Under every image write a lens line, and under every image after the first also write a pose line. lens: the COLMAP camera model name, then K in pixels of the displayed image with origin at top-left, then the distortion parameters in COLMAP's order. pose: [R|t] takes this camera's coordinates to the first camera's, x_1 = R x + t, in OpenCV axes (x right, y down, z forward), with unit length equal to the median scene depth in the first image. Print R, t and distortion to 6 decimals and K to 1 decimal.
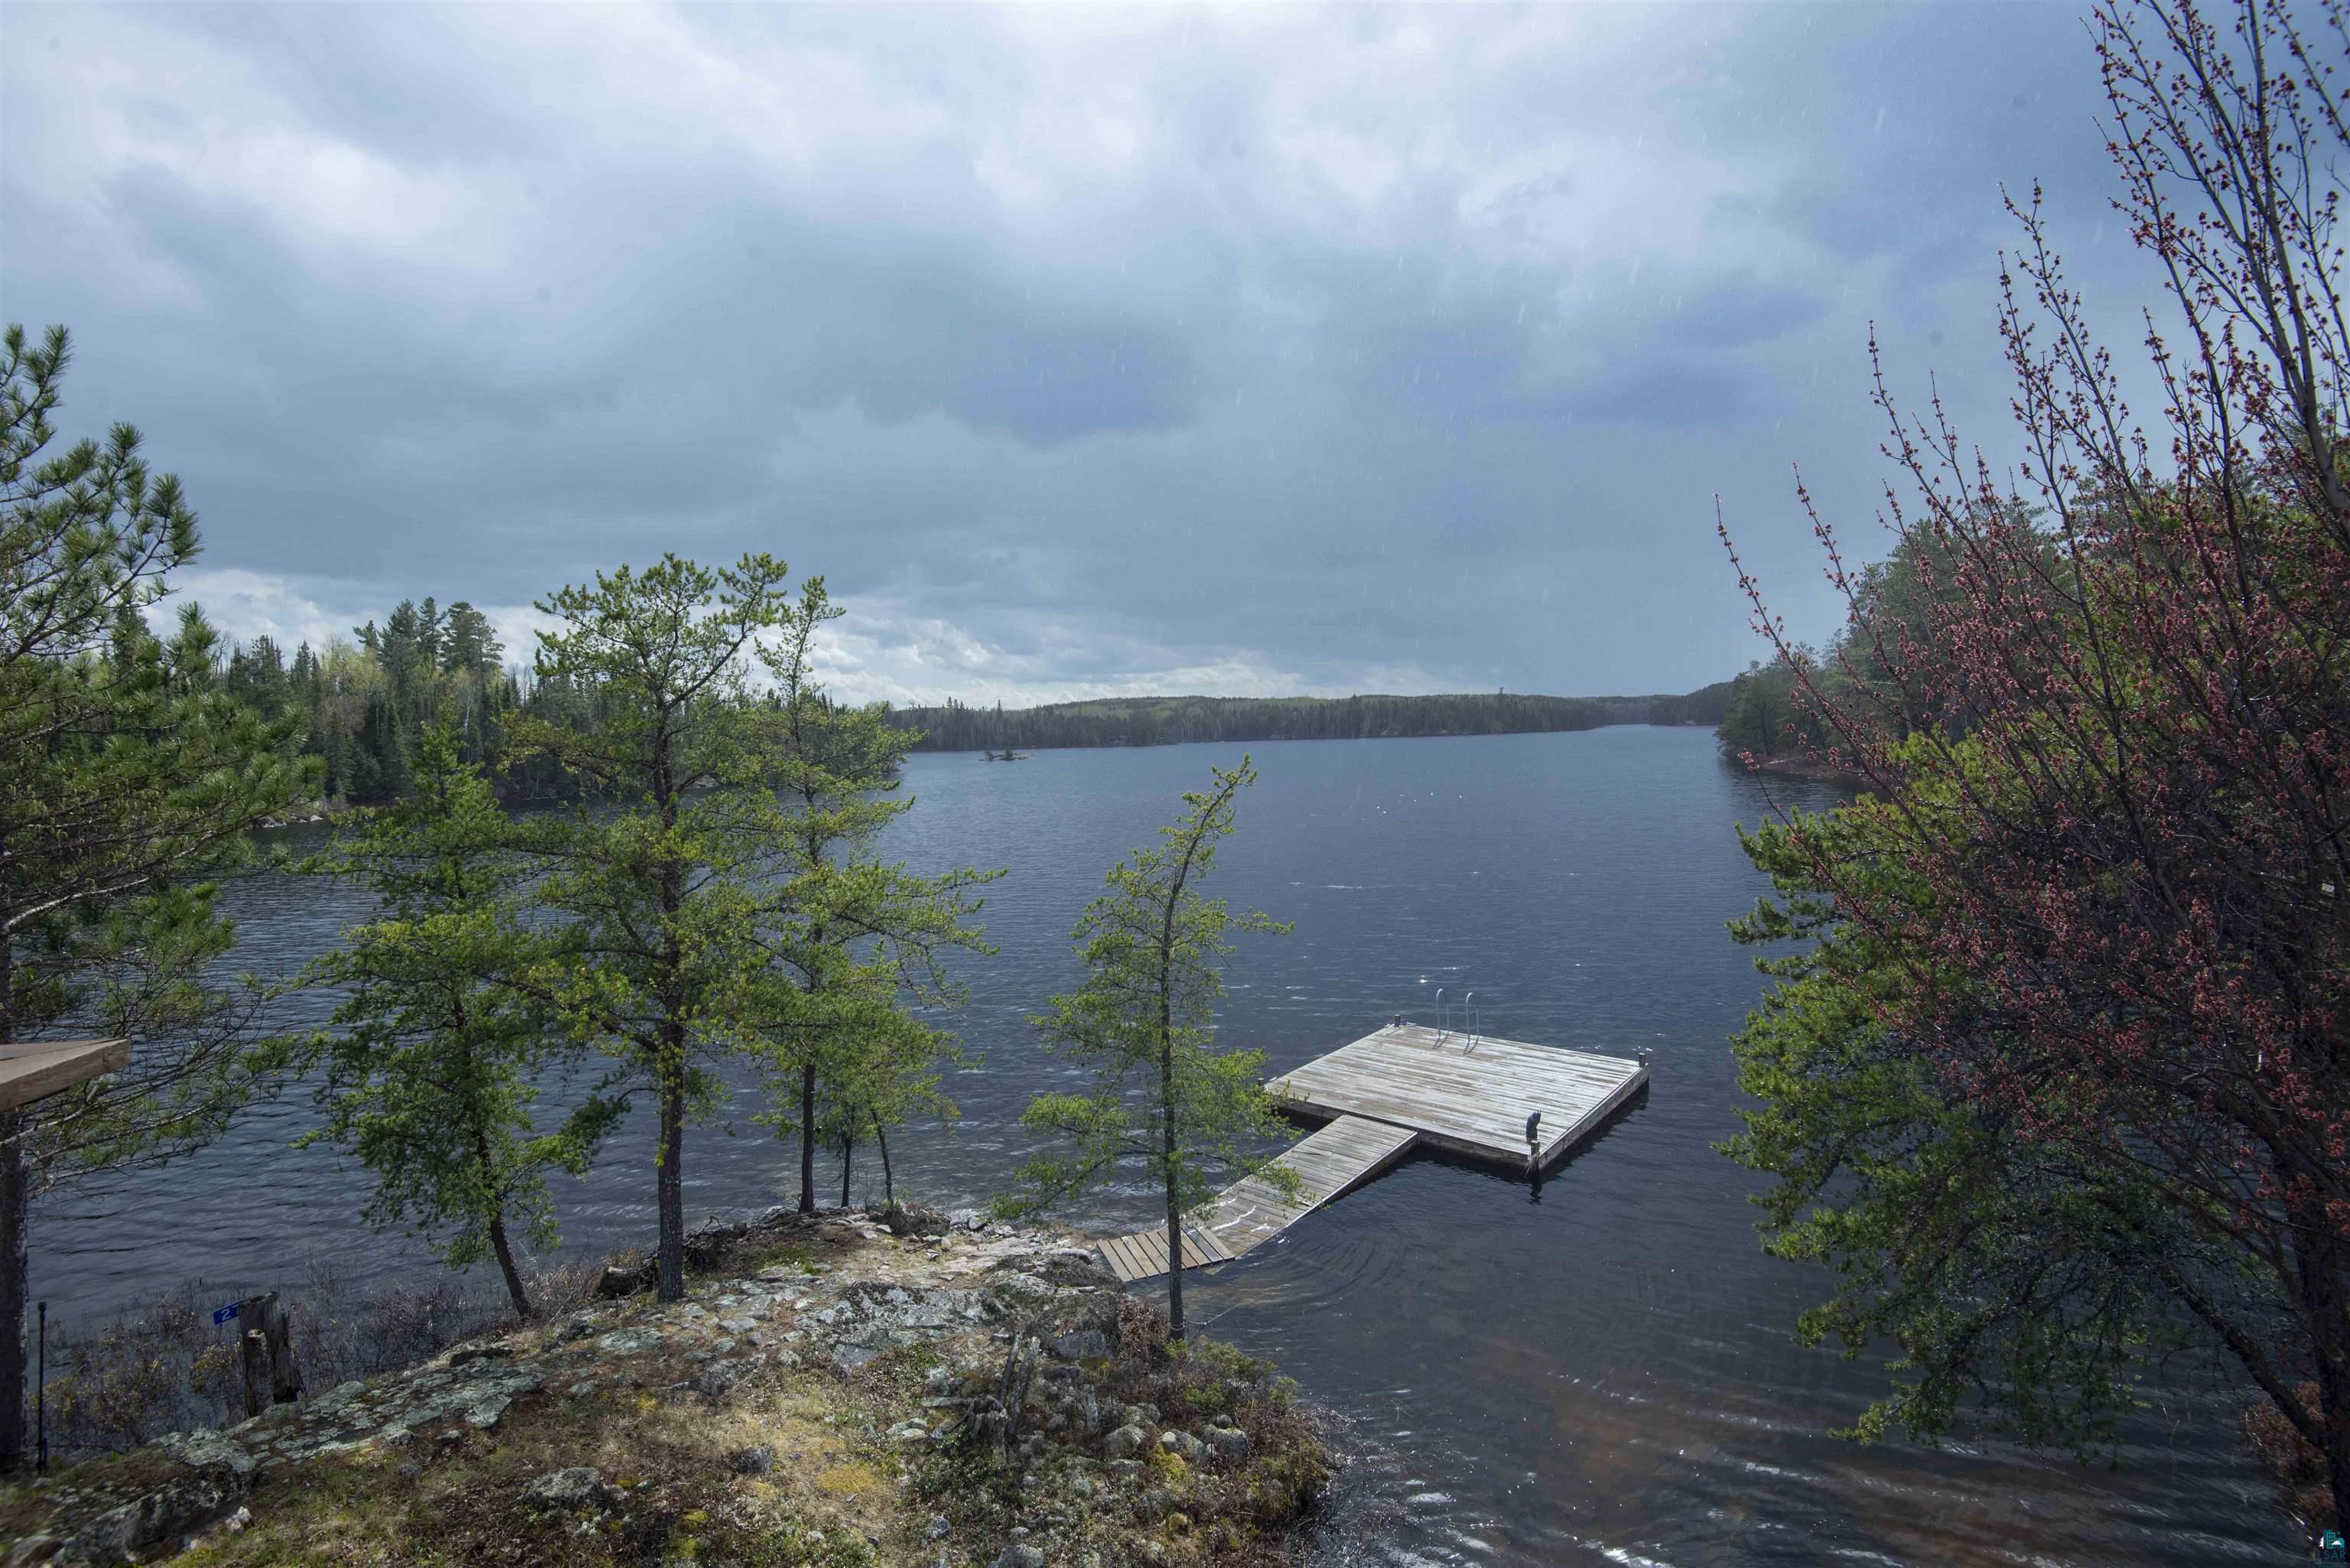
lens RADIAL K [[1082.1, 0, 1172.2], [0, 1082.1, 775.1], [0, 0, 1]] dist [0.001216, -0.021941]
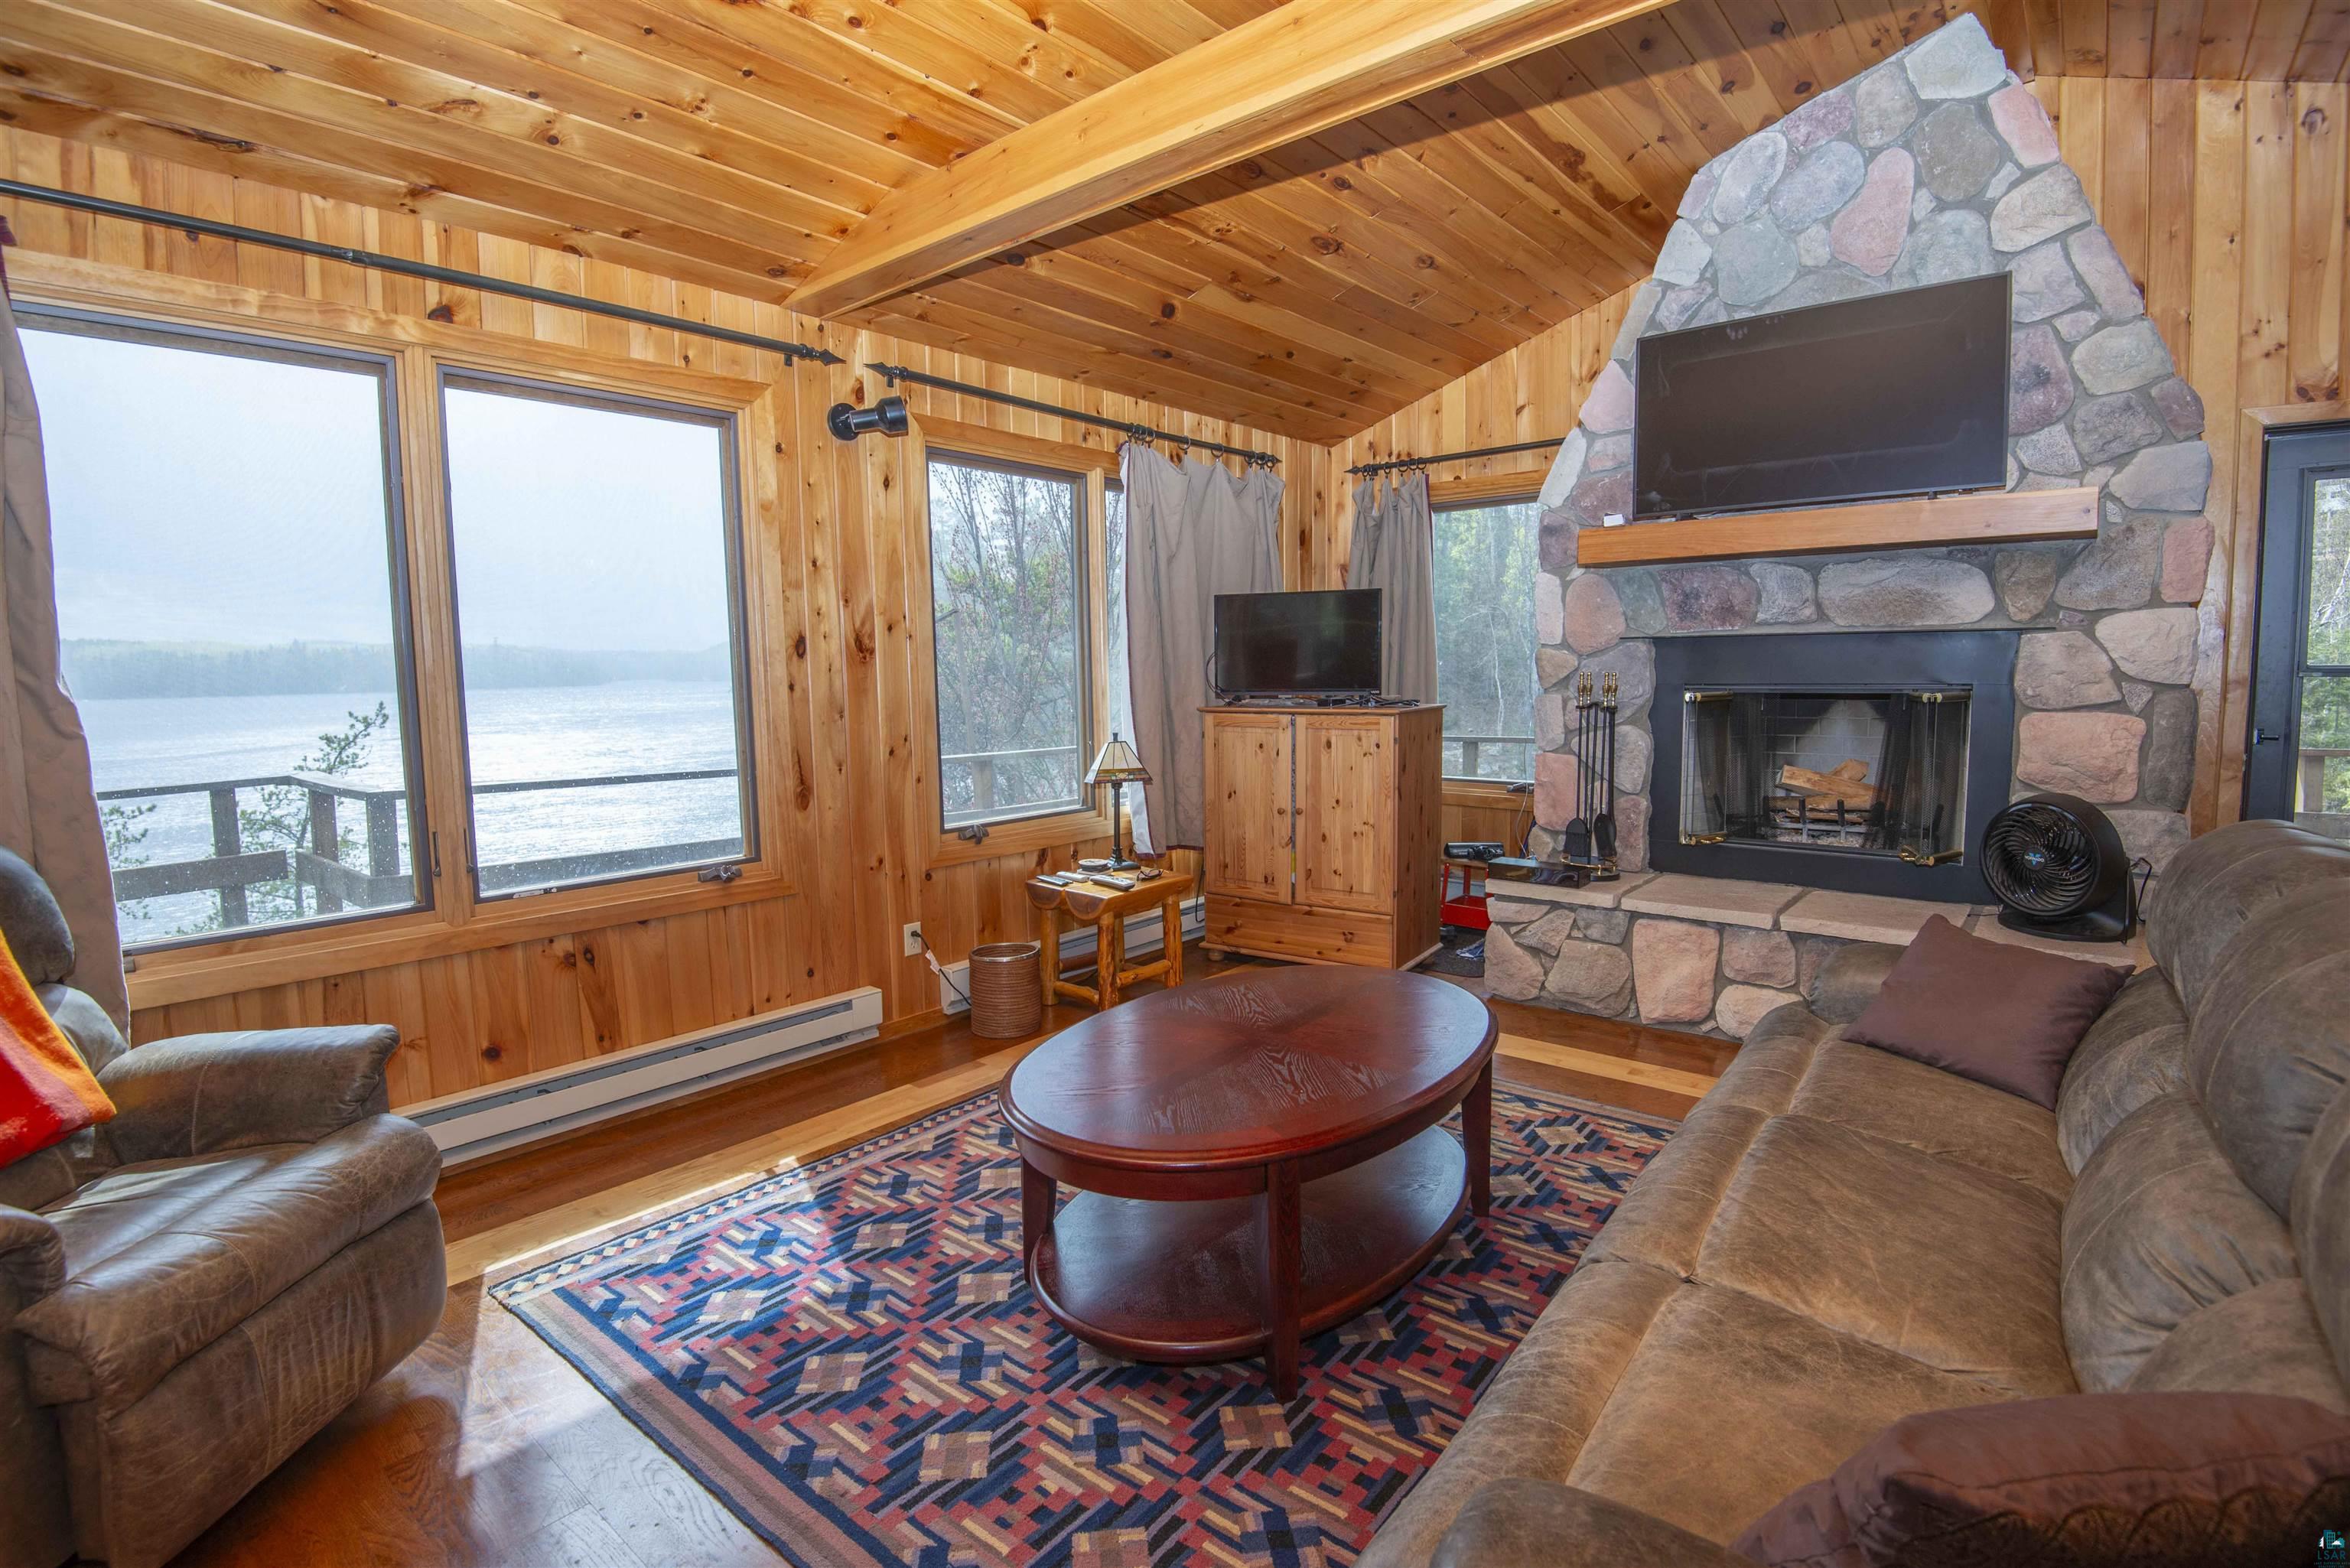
lens RADIAL K [[1106.3, 0, 1170.0], [0, 1106.3, 768.9], [0, 0, 1]] dist [-0.008142, -0.024703]
pose [[0.664080, -0.048207, 0.746106, -0.293033], [0.023559, 0.998773, 0.043563, 0.027931], [-0.747291, -0.011352, 0.664400, -0.523606]]
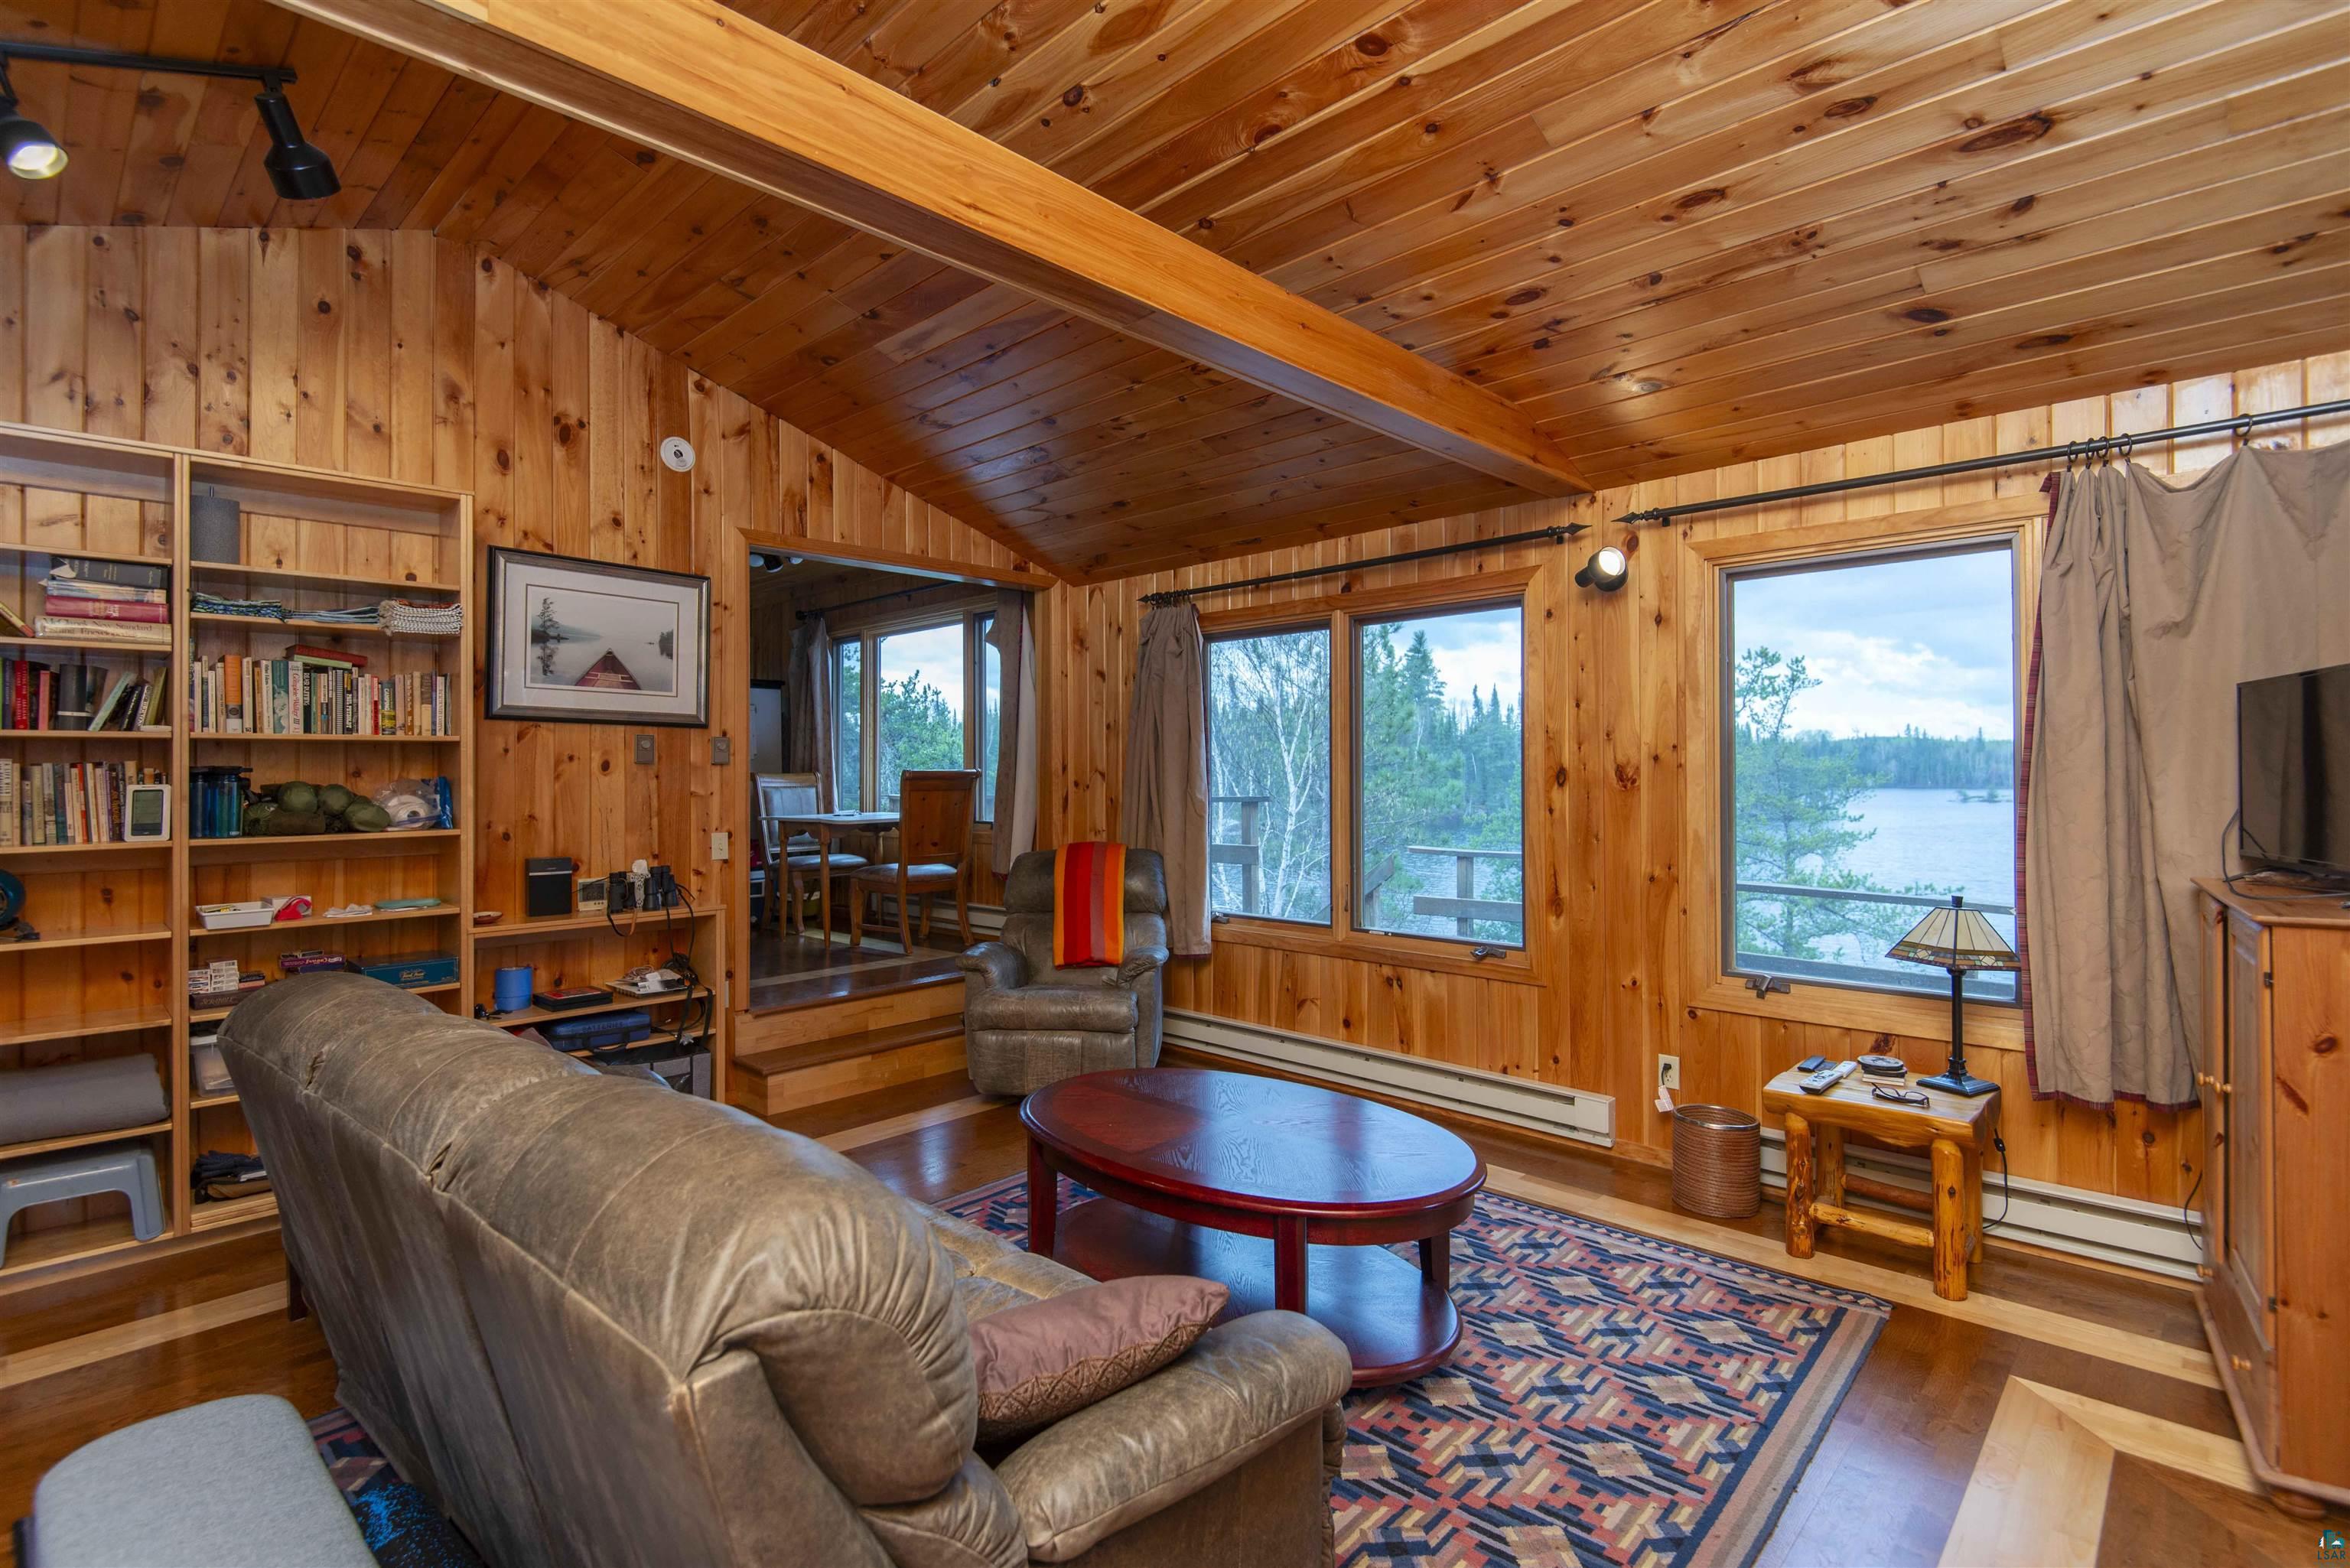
lens RADIAL K [[1102.8, 0, 1172.8], [0, 1102.8, 770.5], [0, 0, 1]] dist [0.042006, -0.039668]
pose [[0.707194, 0.023829, -0.706617, 0.116347], [-0.045601, 0.998888, -0.011953, 0.009237], [0.705547, 0.040676, 0.707495, -0.602747]]
